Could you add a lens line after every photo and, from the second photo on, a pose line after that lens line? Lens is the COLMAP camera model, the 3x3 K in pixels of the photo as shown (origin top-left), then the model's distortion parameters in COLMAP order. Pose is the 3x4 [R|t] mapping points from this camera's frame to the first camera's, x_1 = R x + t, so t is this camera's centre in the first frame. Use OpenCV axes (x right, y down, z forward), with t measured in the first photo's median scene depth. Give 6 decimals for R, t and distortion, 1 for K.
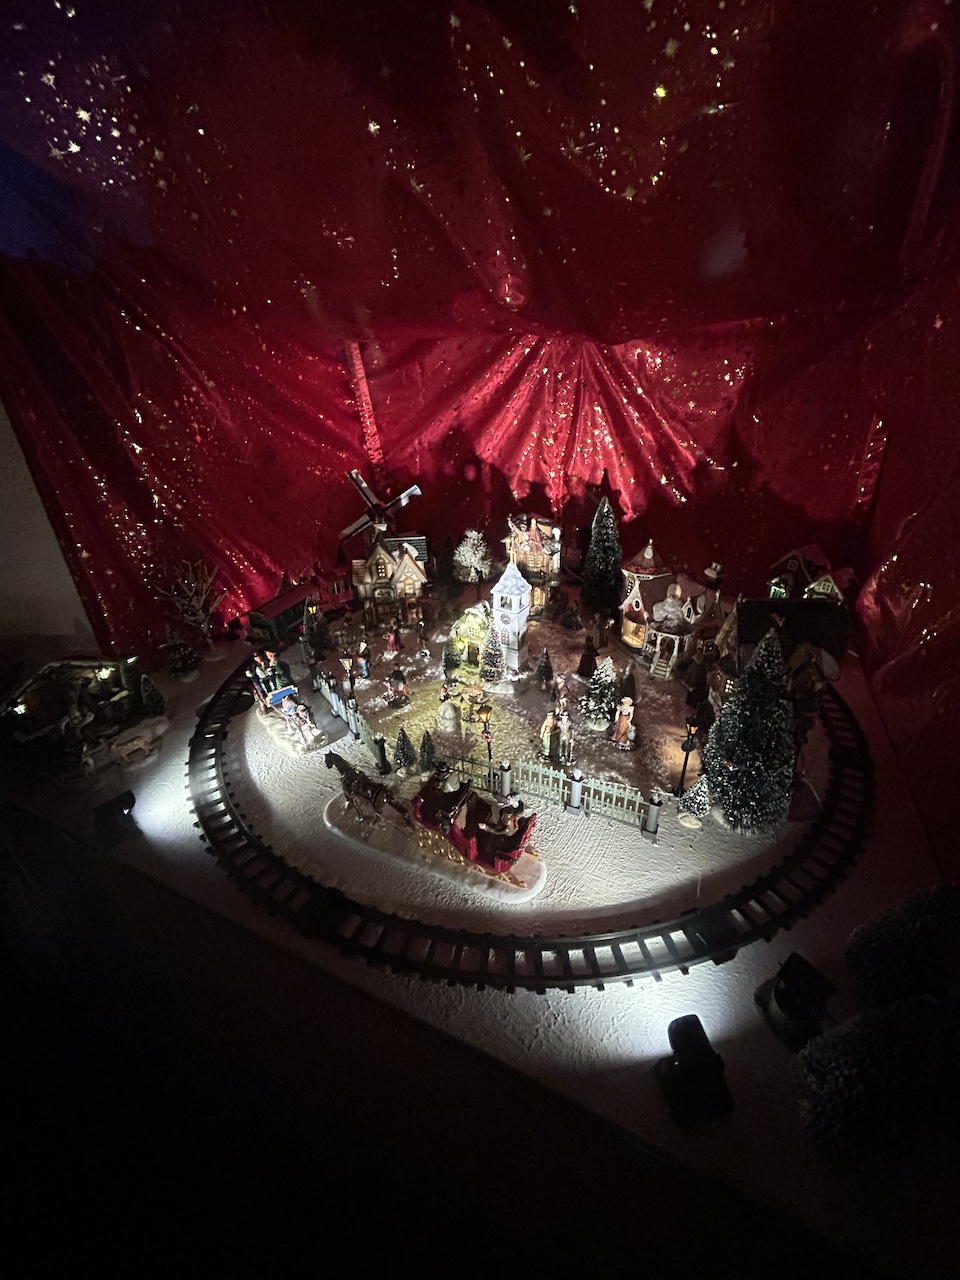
lens RADIAL K [[515.4, 0, 481.0], [0, 515.4, 639.1], [0, 0, 1]] dist [0.004393, 0.000009]
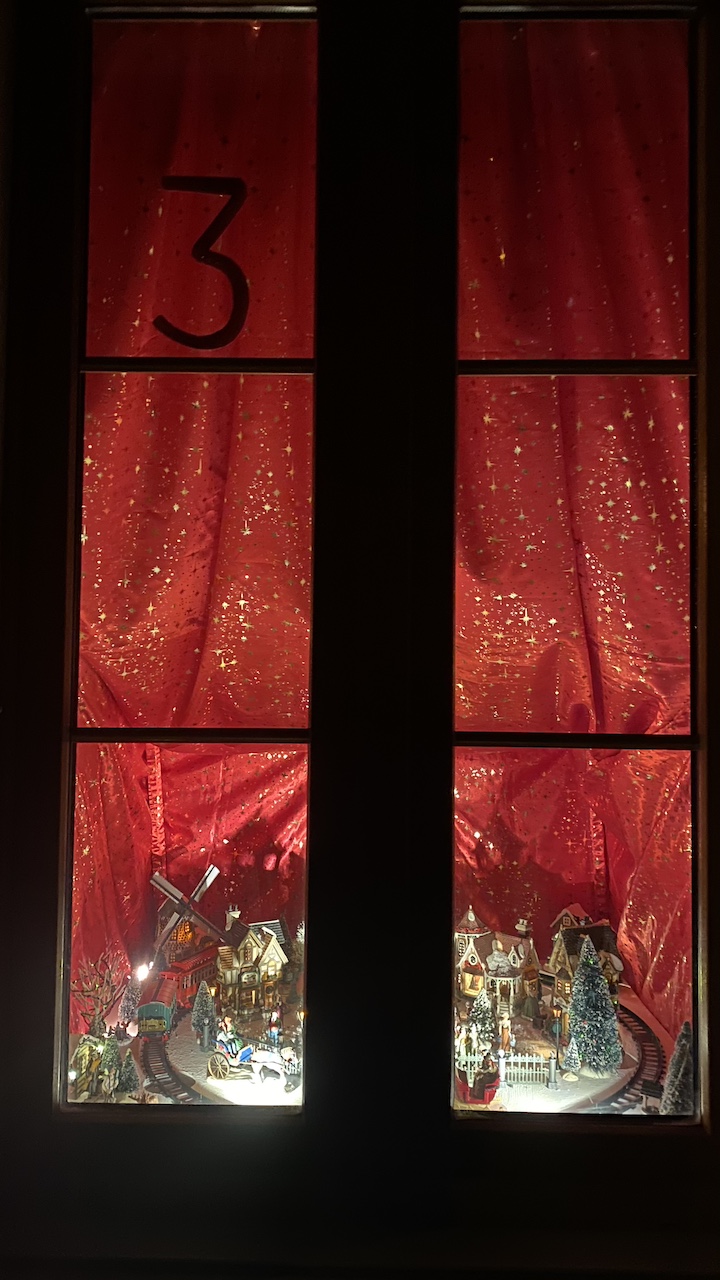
lens RADIAL K [[996.9, 0, 359.8], [0, 996.9, 641.4], [0, 0, 1]] dist [-0.004635, -0.001427]
pose [[0.913393, 0.039410, 0.405167, -0.918540], [0.165222, 0.873747, -0.457458, 0.307030], [-0.372042, 0.484781, 0.791563, -1.121023]]
